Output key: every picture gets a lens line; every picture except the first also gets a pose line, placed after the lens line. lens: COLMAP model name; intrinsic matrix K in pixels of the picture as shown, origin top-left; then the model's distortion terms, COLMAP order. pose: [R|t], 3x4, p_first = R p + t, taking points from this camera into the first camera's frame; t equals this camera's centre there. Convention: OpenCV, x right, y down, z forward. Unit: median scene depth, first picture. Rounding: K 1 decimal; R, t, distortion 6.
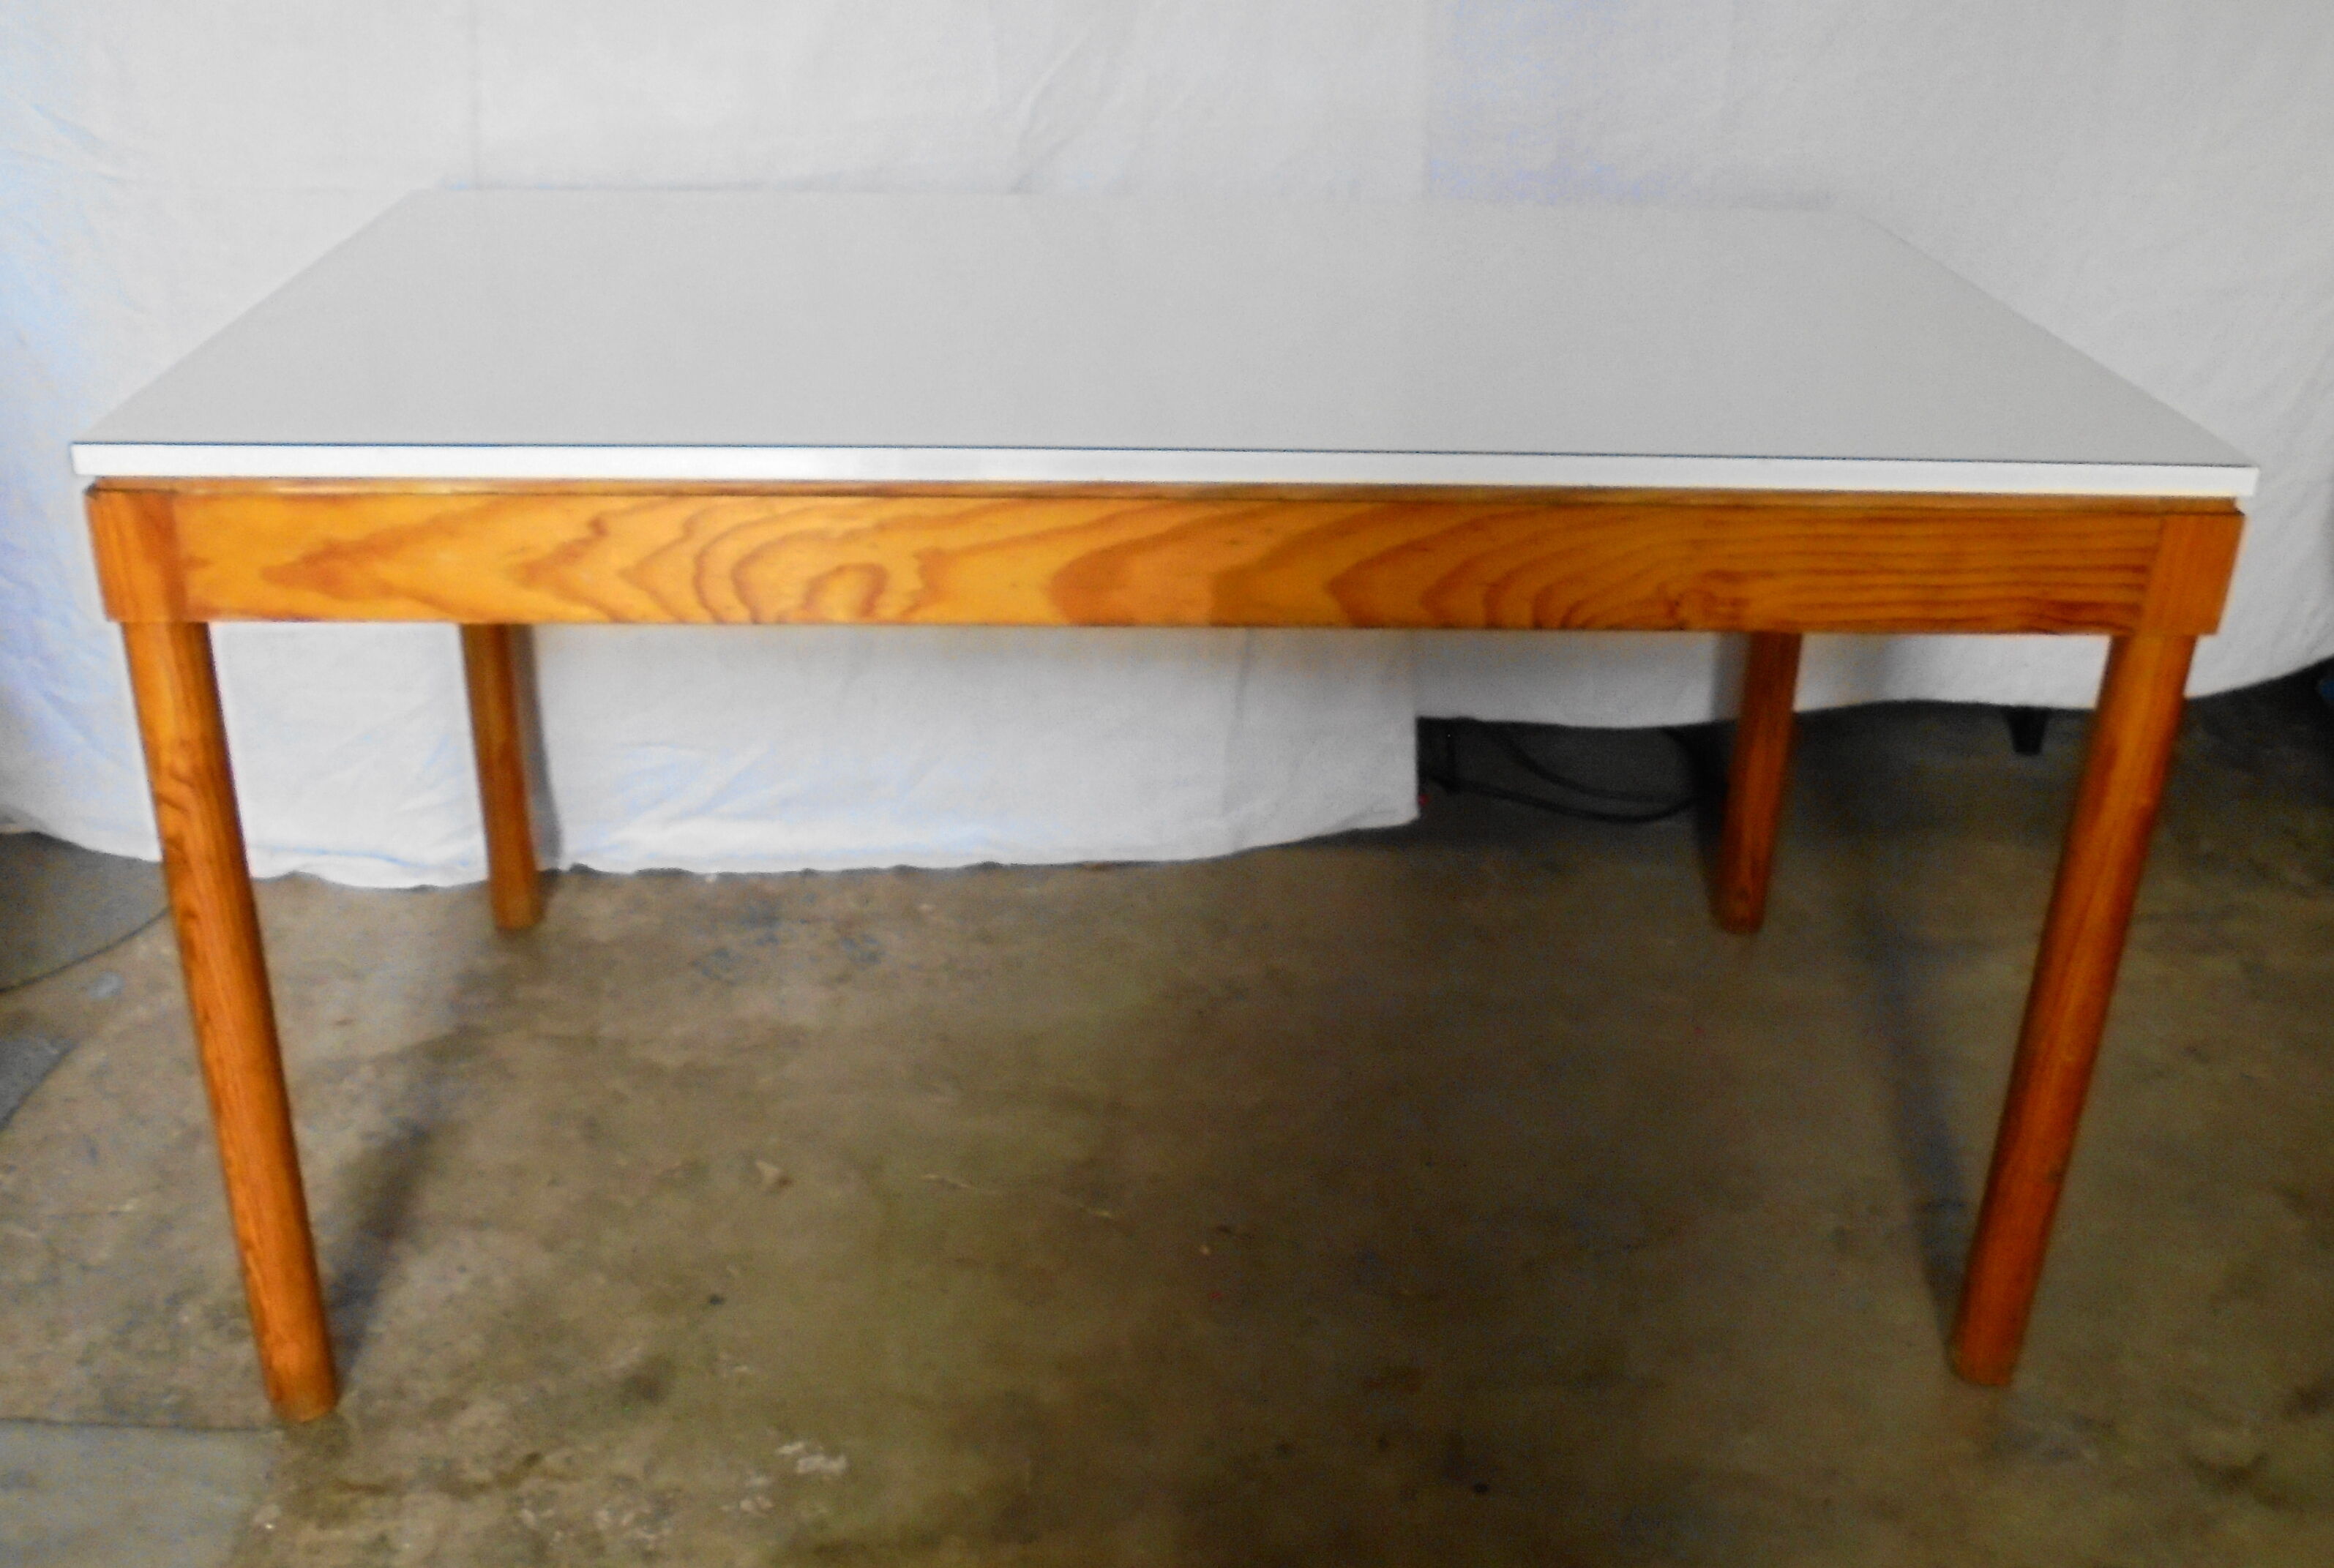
lens RADIAL K [[2340.7, 0, 1123.8], [0, 2340.7, 872.6], [0, 0, 1]] dist [-0.045818, 0.000000]
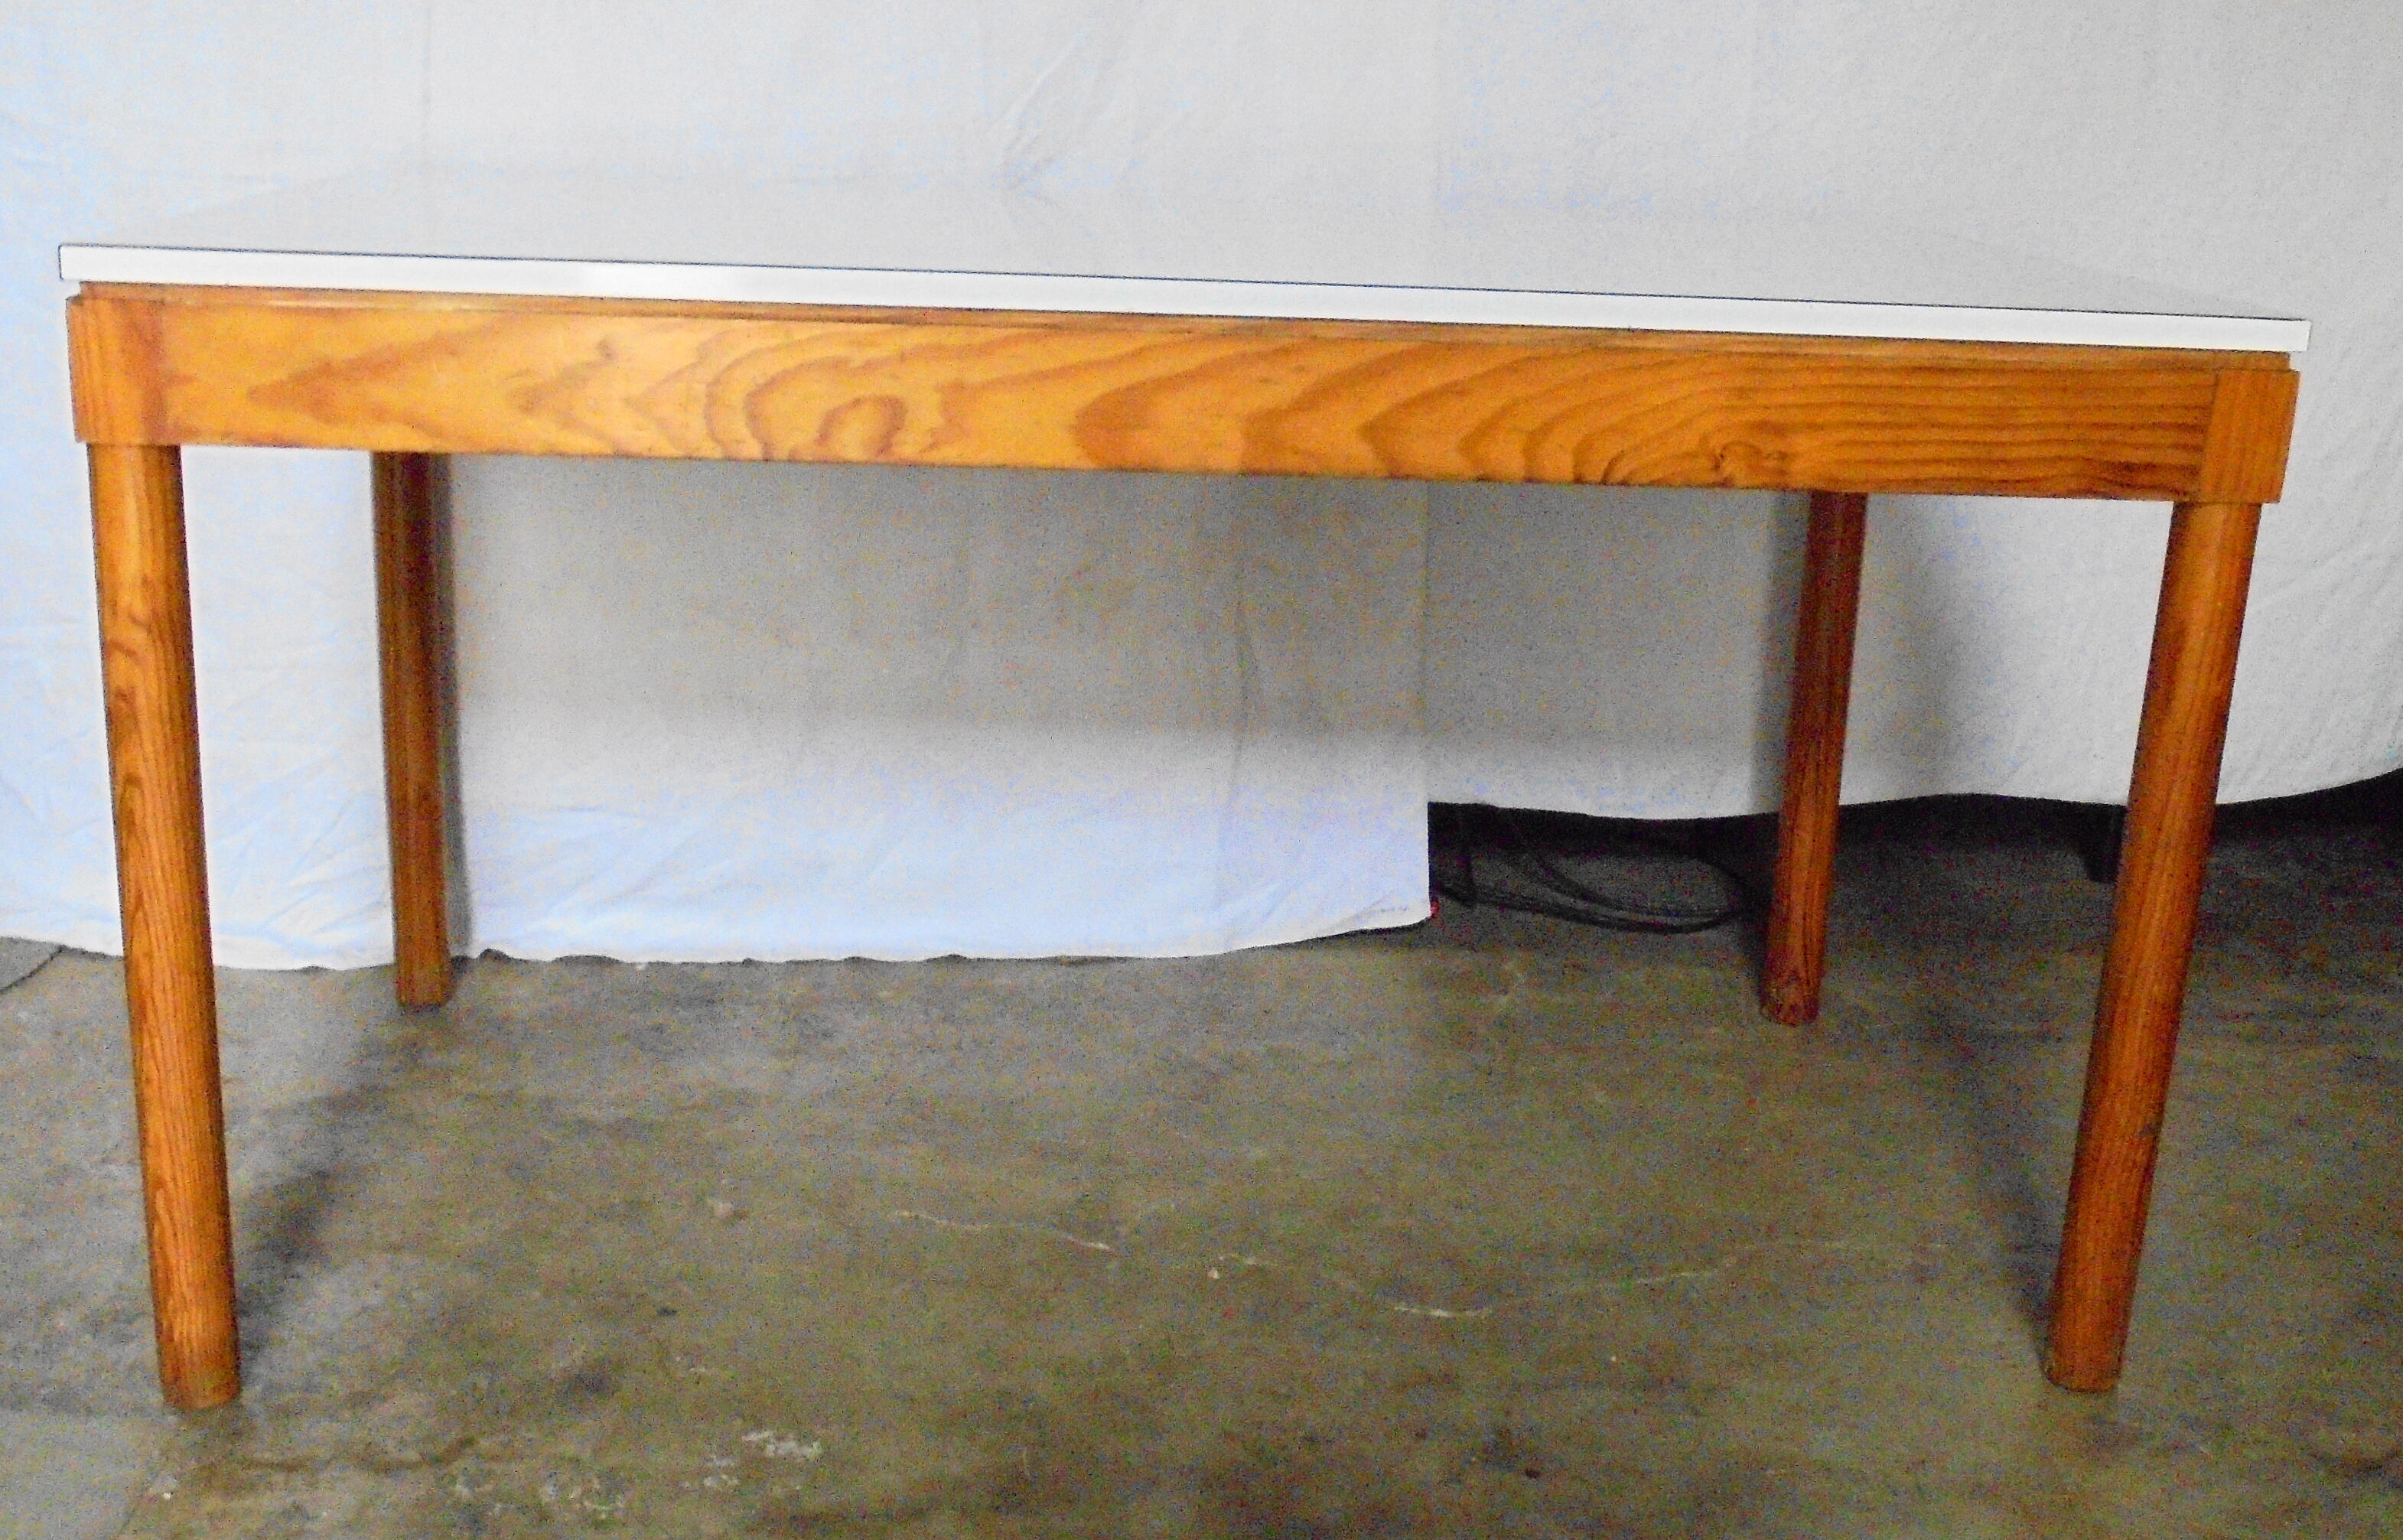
lens RADIAL K [[2800.3, 0, 1132.4], [0, 2800.3, 882.3], [0, 0, 1]] dist [-0.029888, 0.000000]
pose [[0.999413, 0.009463, 0.032929, -0.035232], [-0.003917, 0.986356, -0.164583, 0.202248], [-0.034037, 0.164357, 0.985813, -0.083647]]
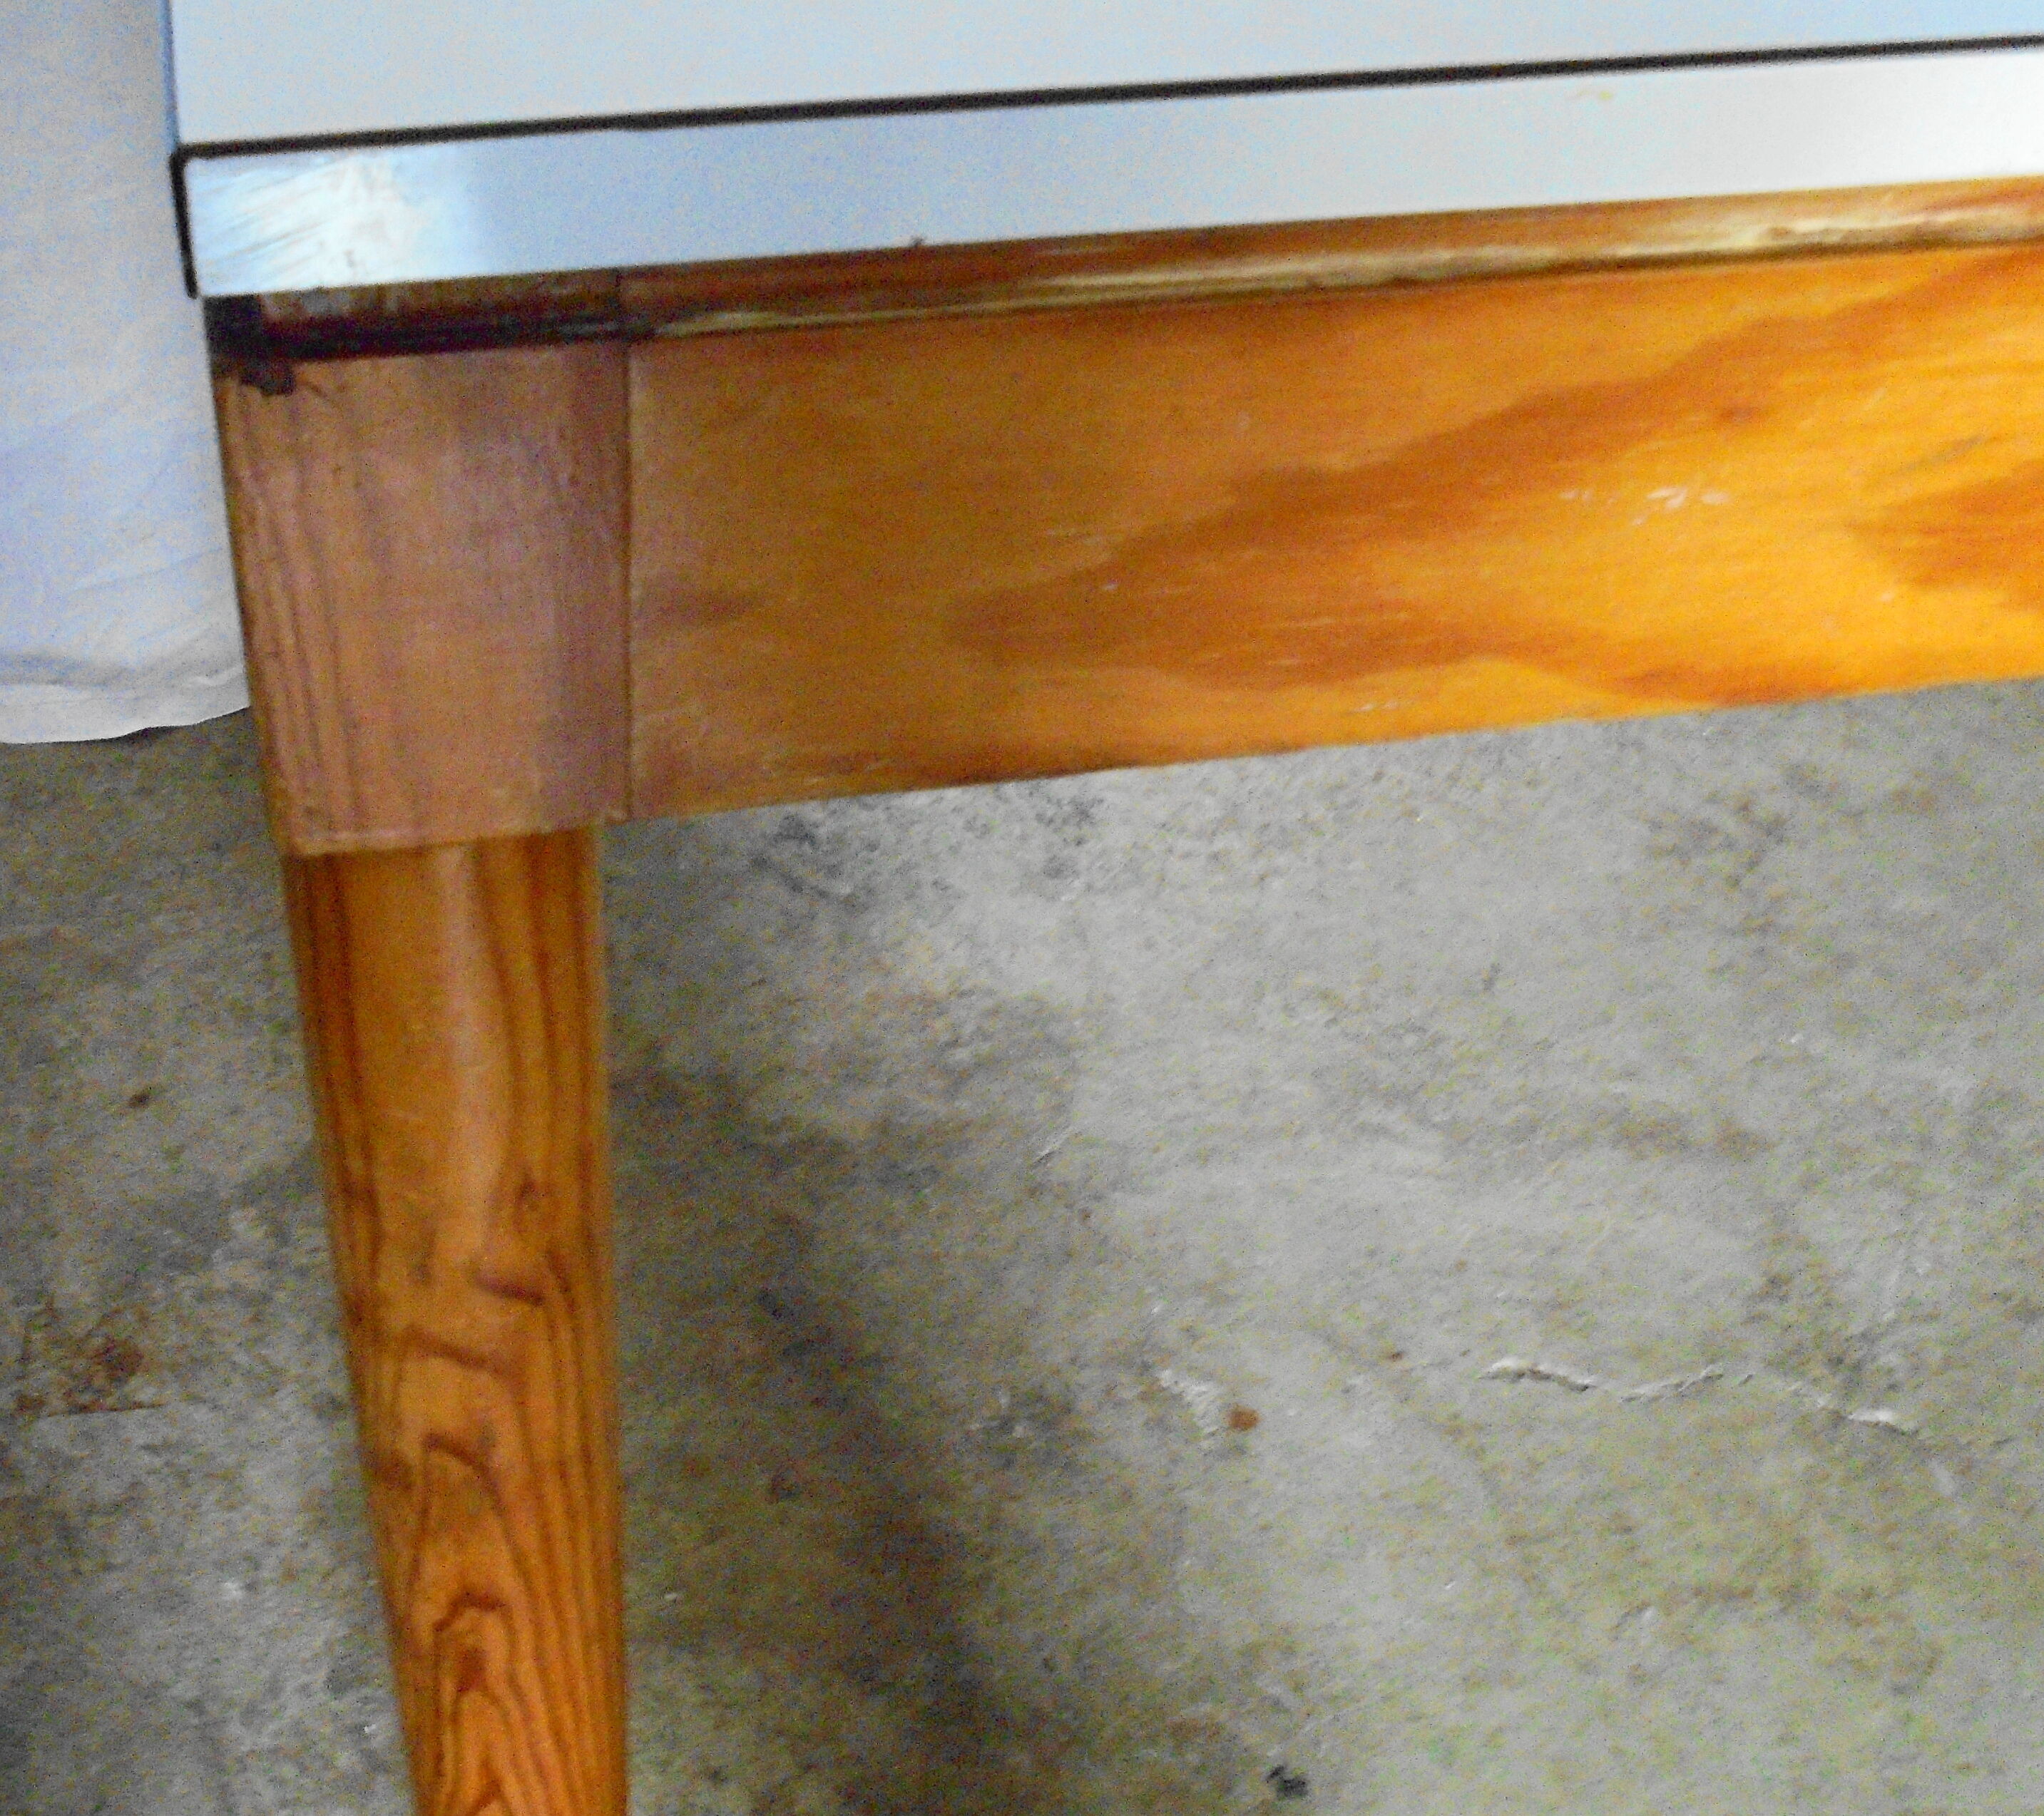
lens RADIAL K [[2580.7, 0, 758.6], [0, 2580.7, 940.1], [0, 0, 1]] dist [-0.025417, 0.000000]
pose [[0.985679, -0.108424, 0.129155, -0.339131], [0.068869, 0.957939, 0.278586, -0.137243], [-0.153928, -0.265701, 0.951687, 0.583262]]
